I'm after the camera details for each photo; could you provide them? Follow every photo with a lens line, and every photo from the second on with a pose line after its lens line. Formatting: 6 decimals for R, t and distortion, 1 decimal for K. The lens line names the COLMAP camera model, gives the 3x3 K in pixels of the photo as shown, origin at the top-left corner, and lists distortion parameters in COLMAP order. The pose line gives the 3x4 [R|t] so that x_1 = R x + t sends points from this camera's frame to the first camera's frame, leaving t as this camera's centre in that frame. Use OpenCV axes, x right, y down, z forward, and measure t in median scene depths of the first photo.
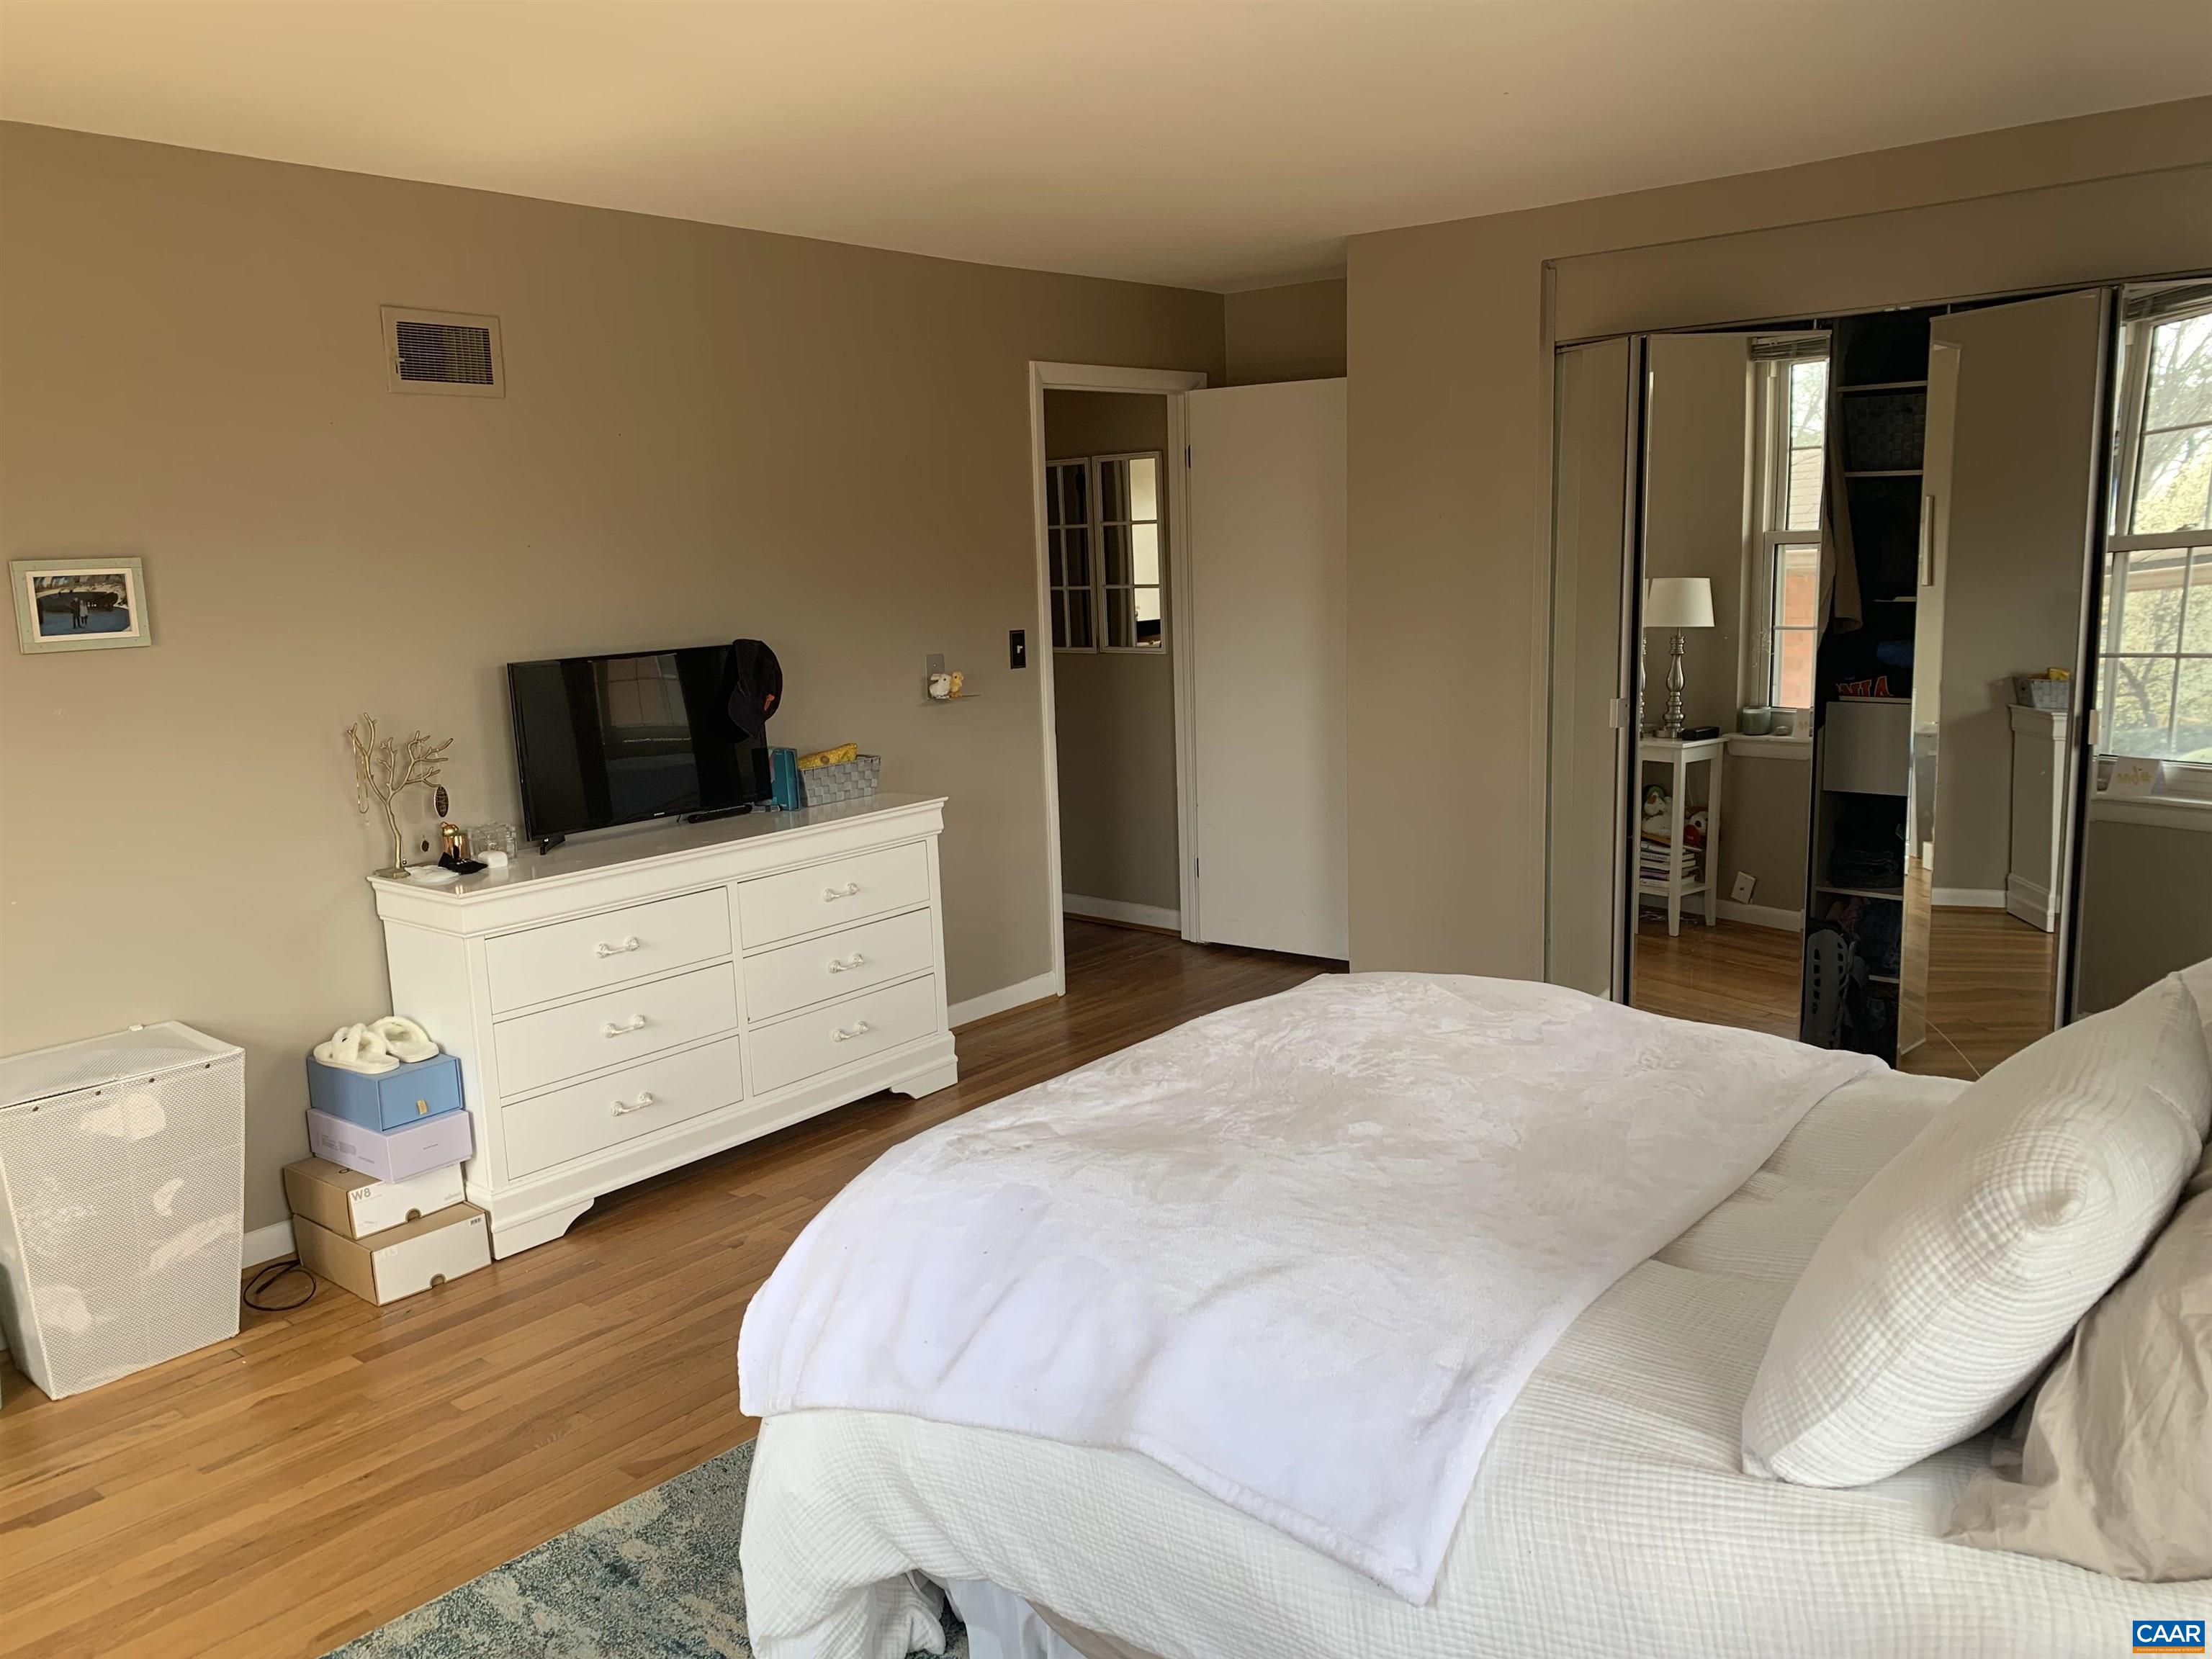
lens RADIAL K [[1685.4, 0, 1108.7], [0, 1685.4, 842.8], [0, 0, 1]] dist [0.009622, -0.009173]
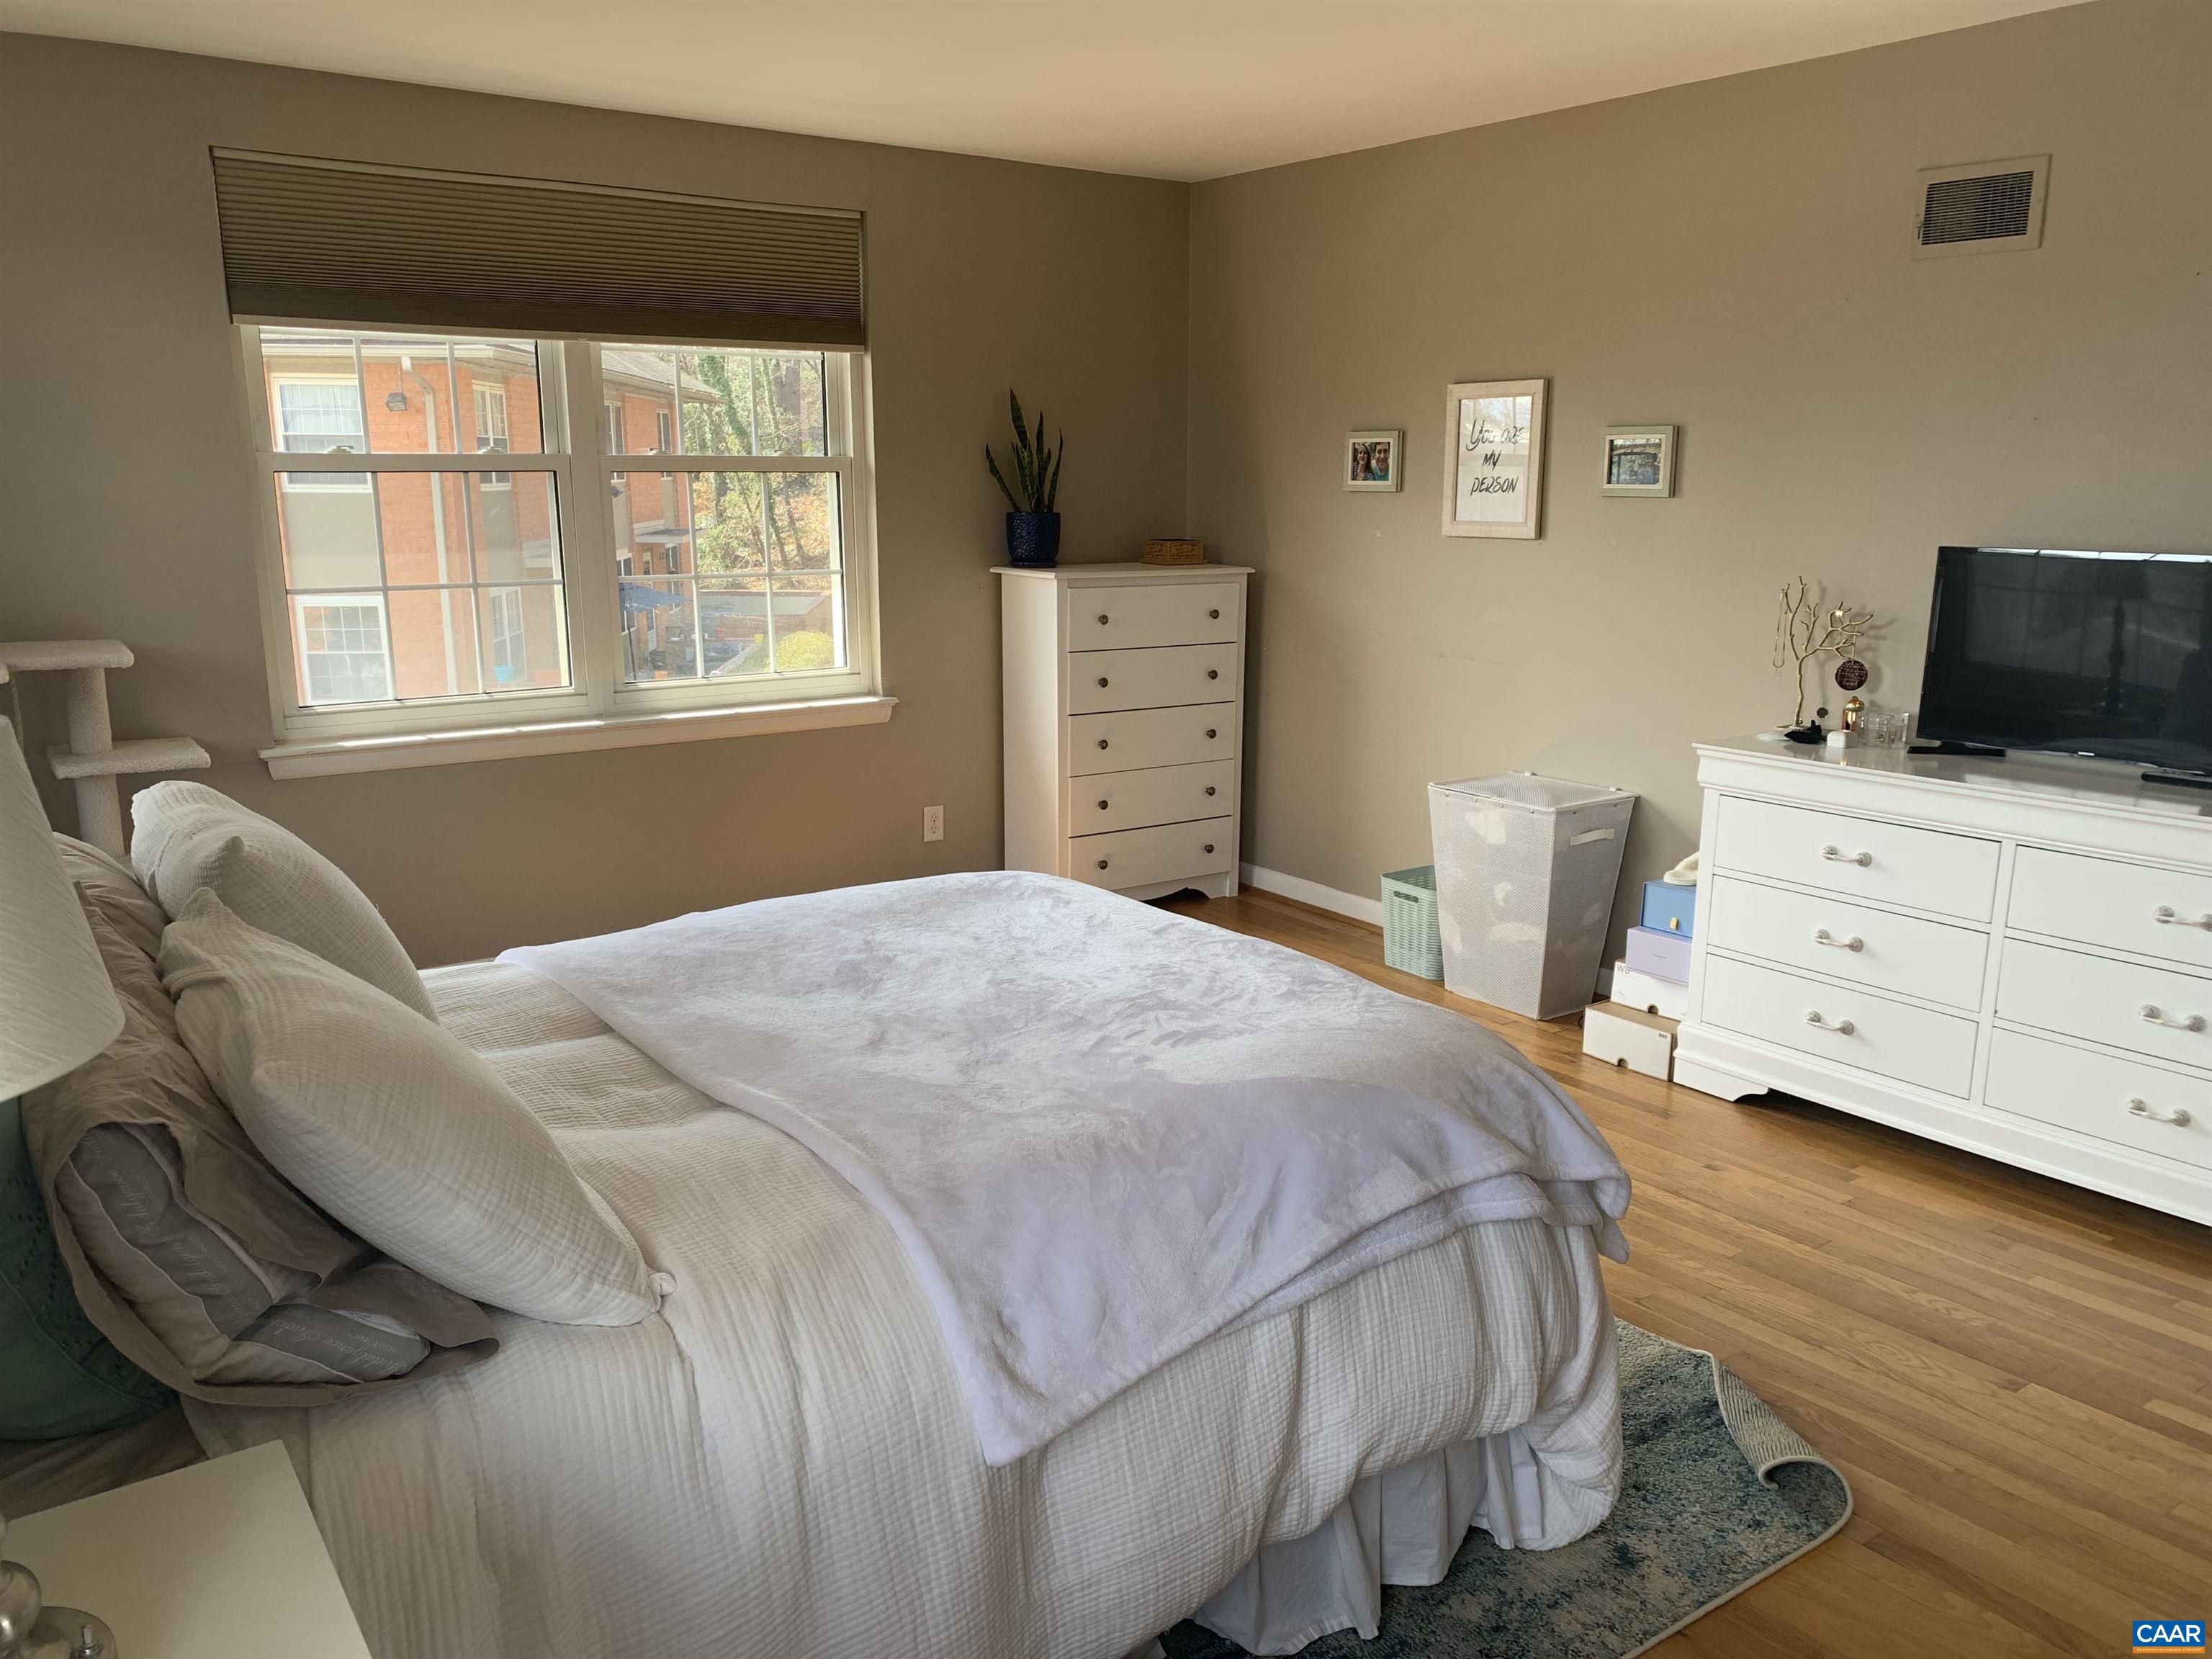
lens RADIAL K [[1685.4, 0, 1114.7], [0, 1685.4, 833.3], [0, 0, 1]] dist [0.009622, -0.009173]
pose [[-0.240892, 0.243952, -0.939393, 0.689332], [-0.155076, 0.945786, 0.285379, -0.155856], [0.958083, 0.214422, -0.190001, 0.795702]]
